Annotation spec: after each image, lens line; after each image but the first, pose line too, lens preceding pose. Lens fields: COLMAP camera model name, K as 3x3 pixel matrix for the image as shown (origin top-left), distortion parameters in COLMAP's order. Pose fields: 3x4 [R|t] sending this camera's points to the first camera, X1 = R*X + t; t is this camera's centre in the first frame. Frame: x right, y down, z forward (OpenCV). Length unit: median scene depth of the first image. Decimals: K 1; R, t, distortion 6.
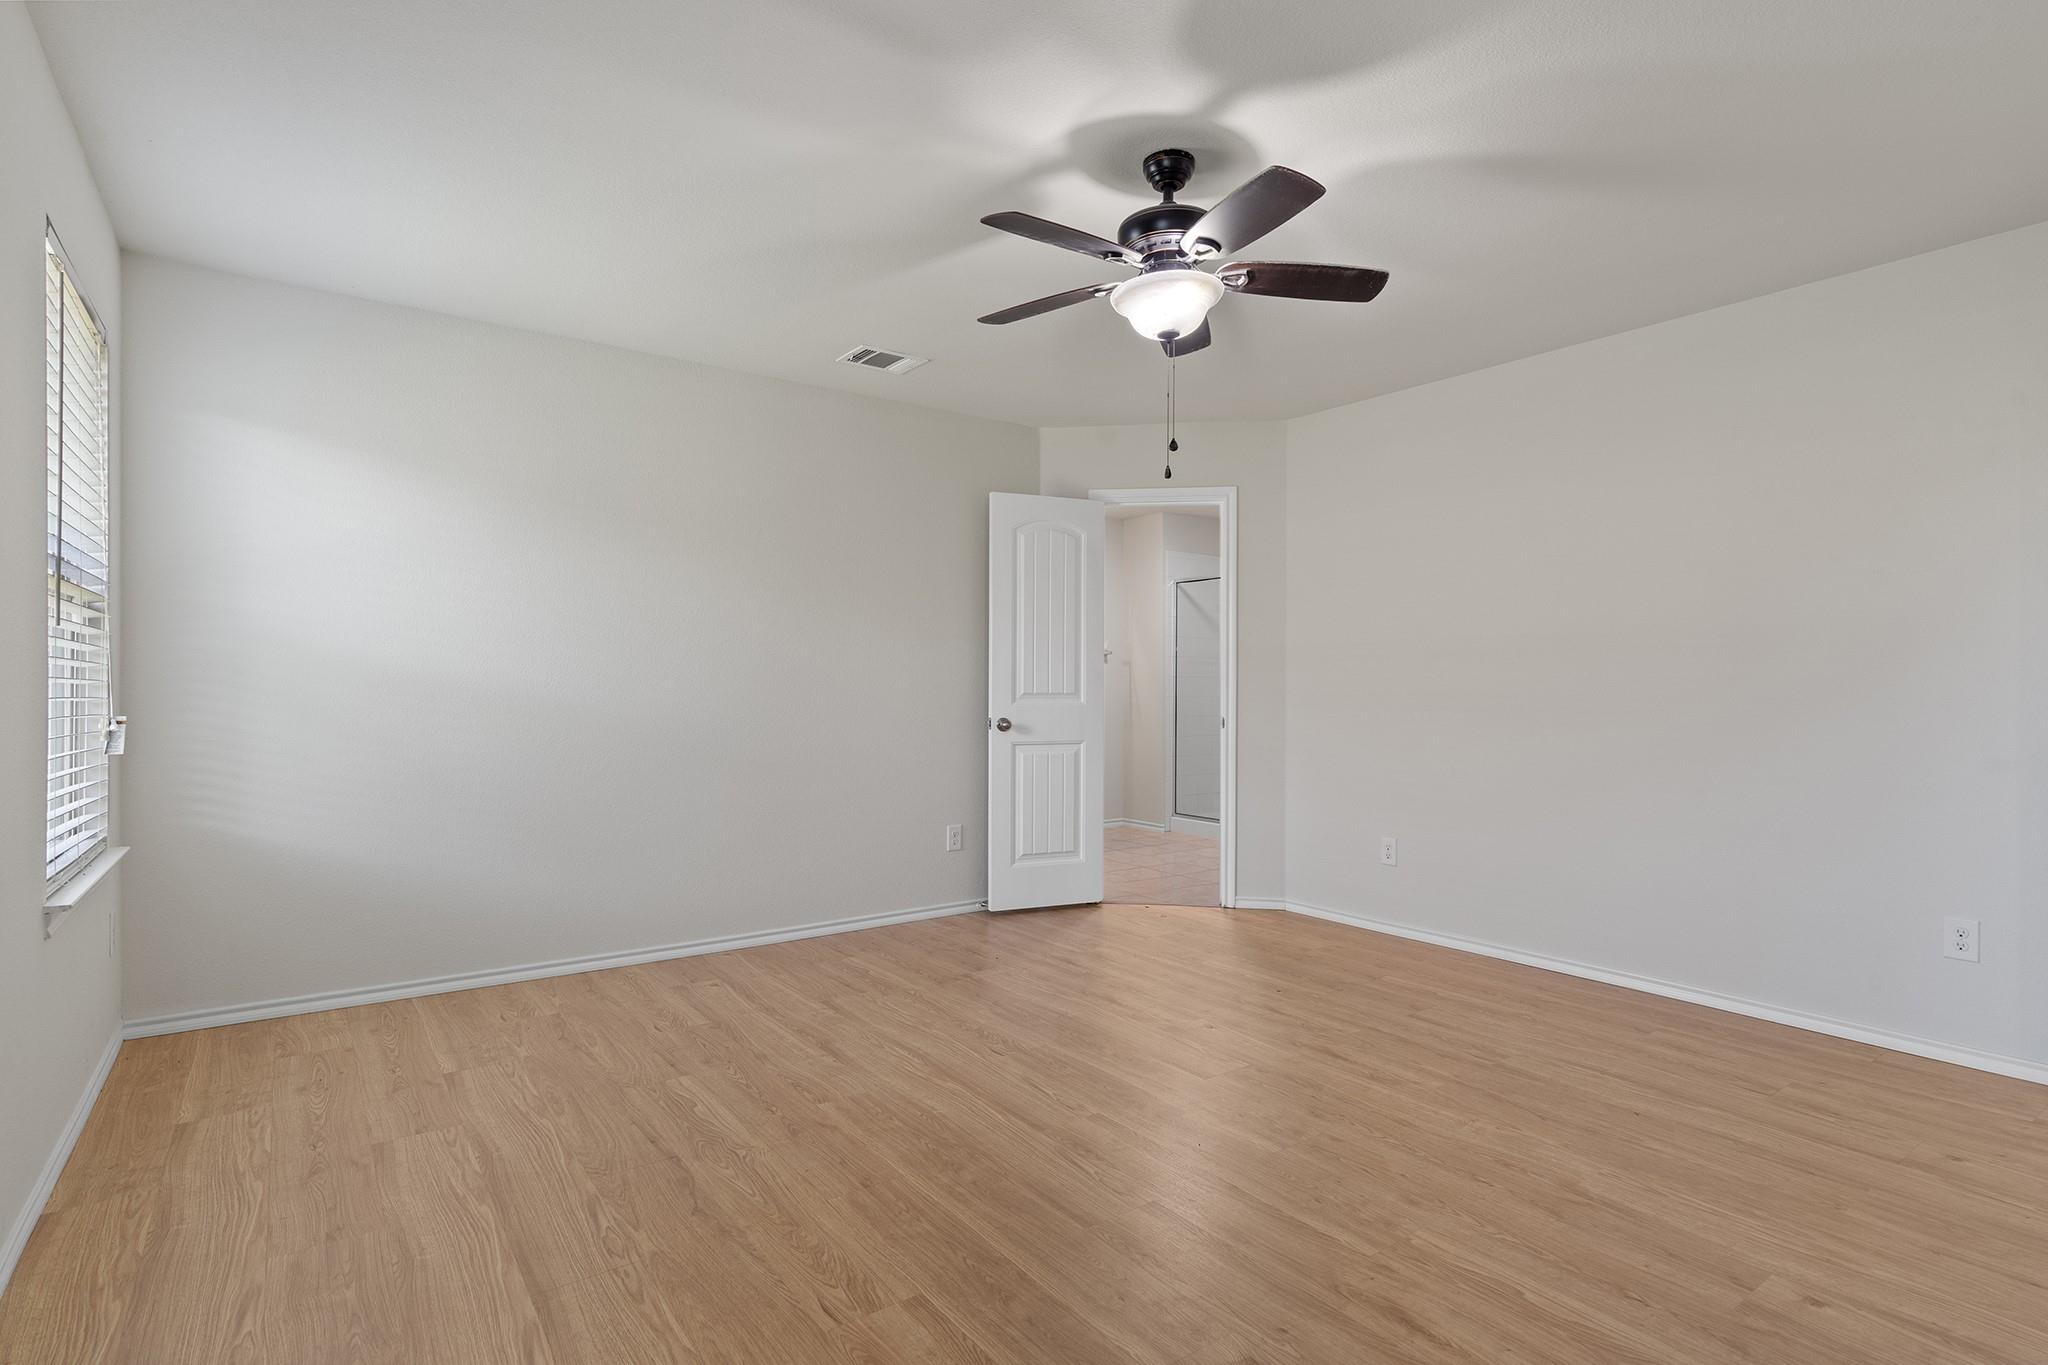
lens RADIAL K [[991.9, 0, 1049.8], [0, 991.9, 687.8], [0, 0, 1]] dist [-0.001136, 0.000920]
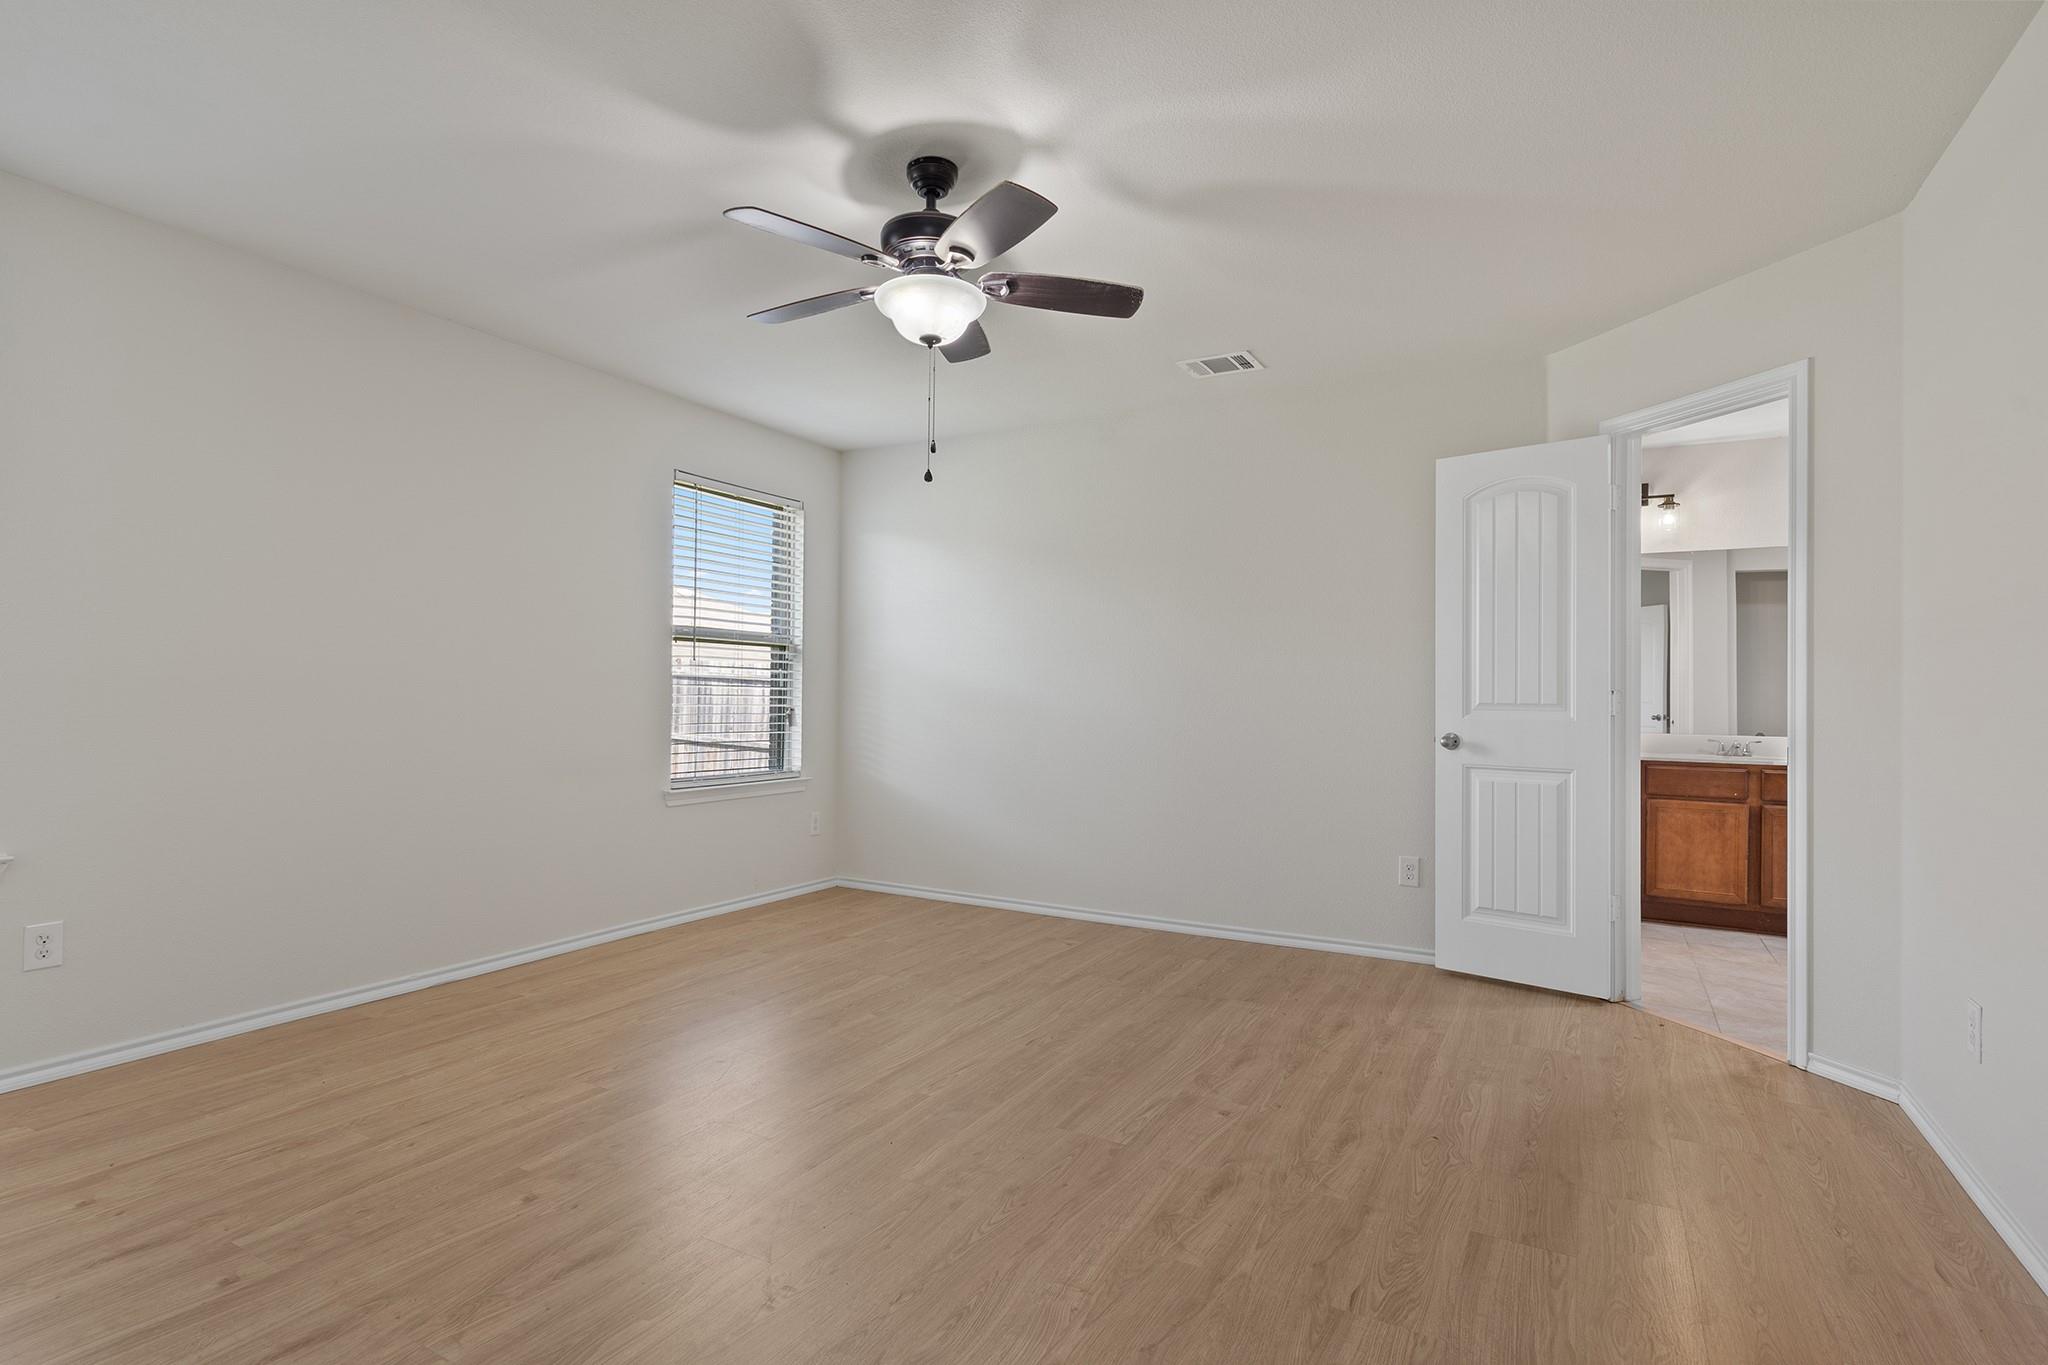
lens RADIAL K [[1017.7, 0, 1056.6], [0, 1017.7, 701.2], [0, 0, 1]] dist [-0.002758, -0.000842]
pose [[0.422792, 0.004893, -0.906214, 0.836181], [-0.009509, 0.999954, 0.000962, 0.009447], [0.906177, 0.008210, 0.422819, 0.520041]]
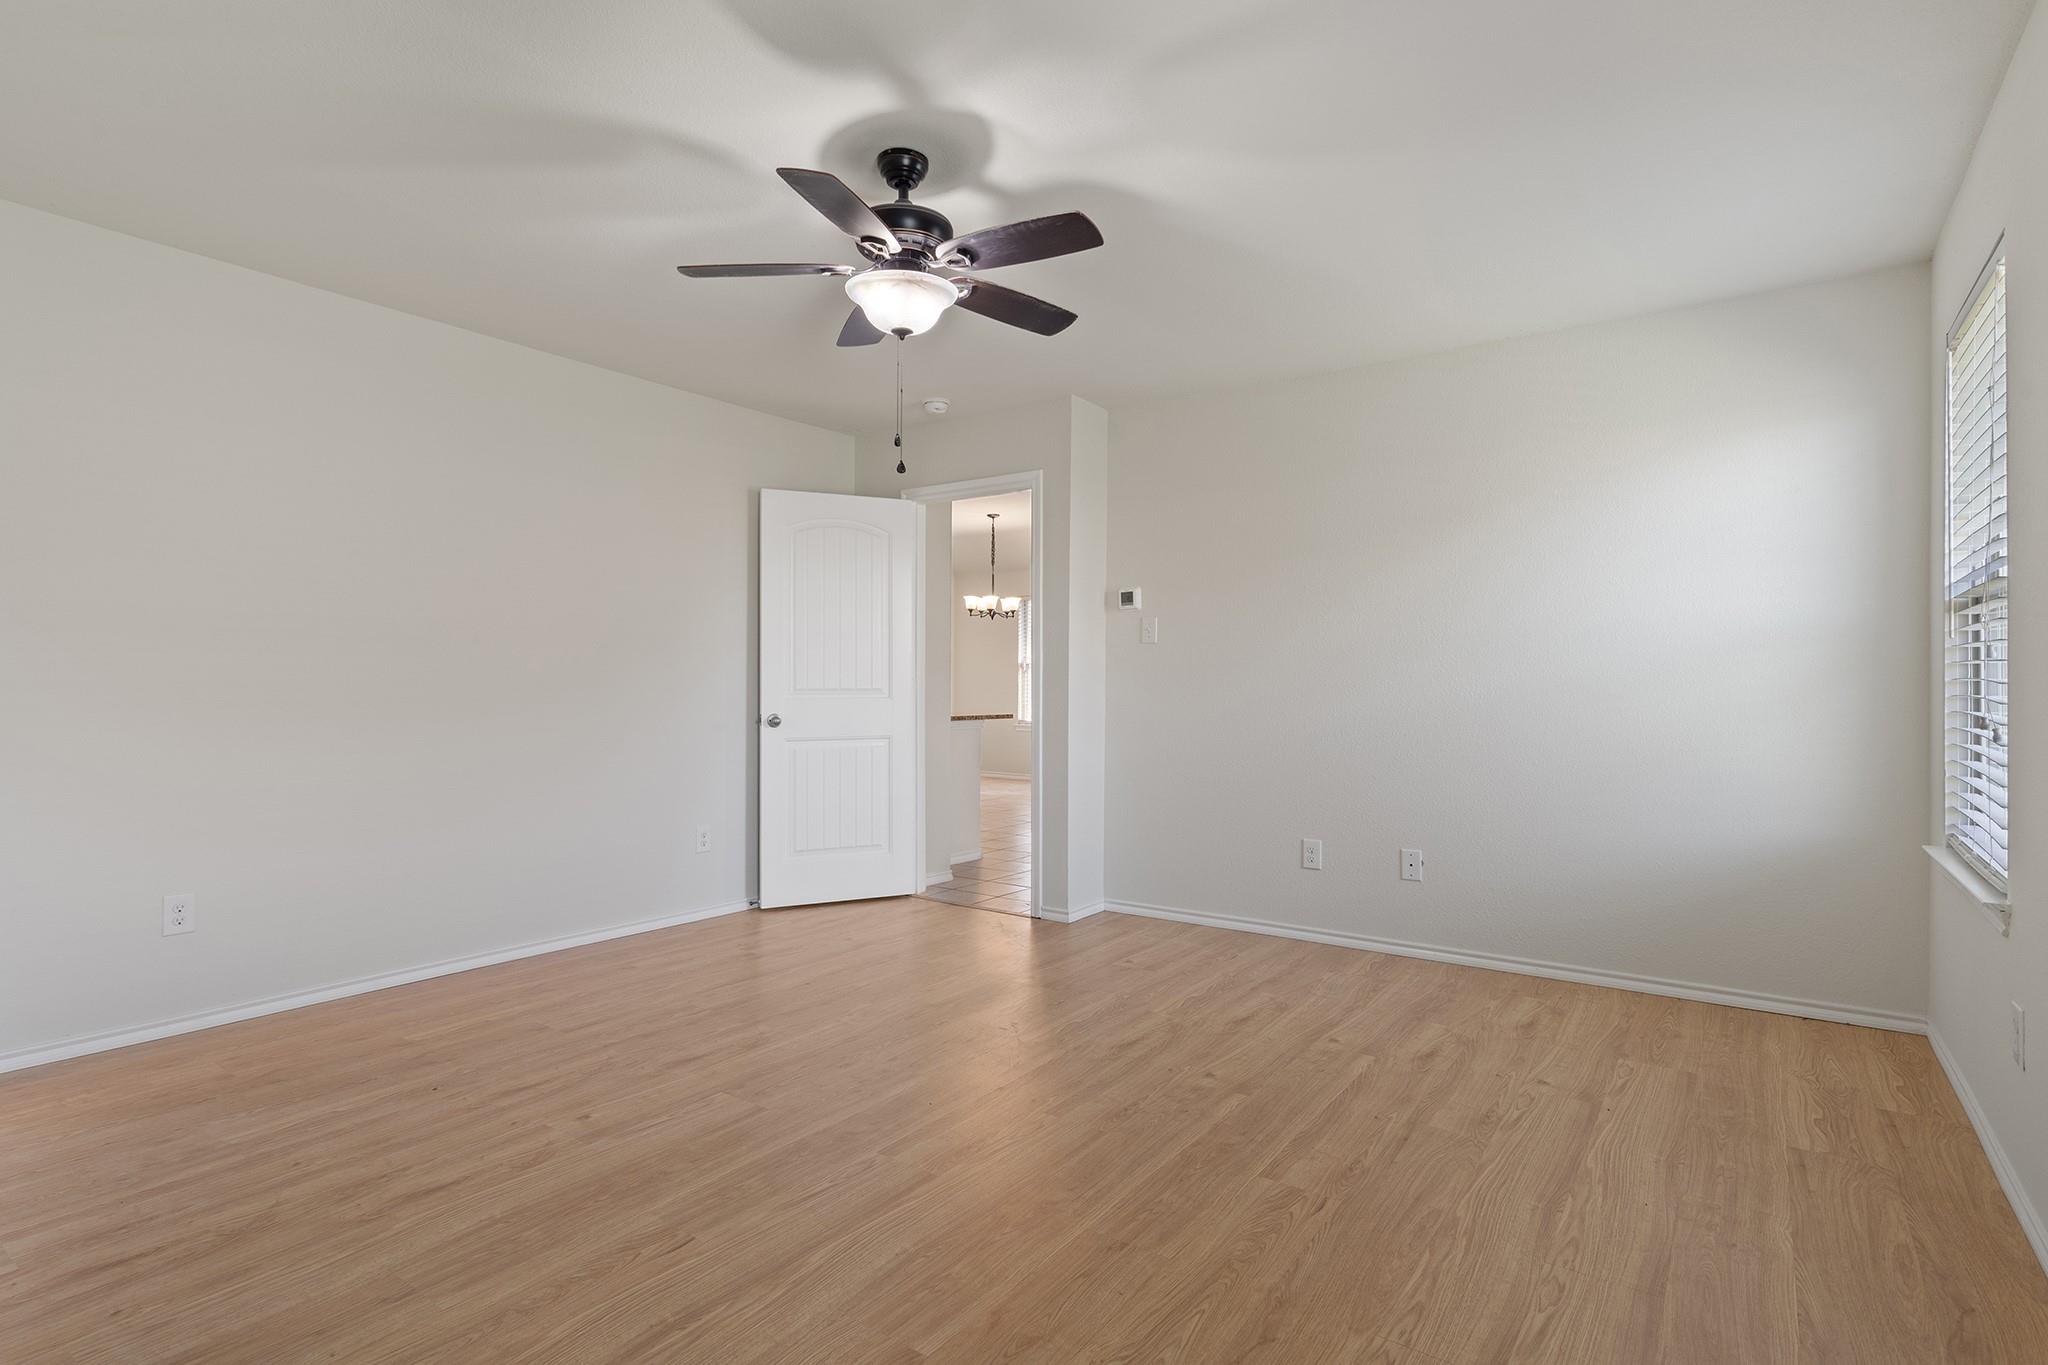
lens RADIAL K [[1001.4, 0, 1021.8], [0, 1001.4, 643.6], [0, 0, 1]] dist [-0.000590, -0.000396]
pose [[-0.280358, 0.031352, 0.959383, -0.677200], [-0.004870, 0.999407, -0.034083, 0.000659], [-0.959883, -0.014228, -0.280039, 0.885453]]
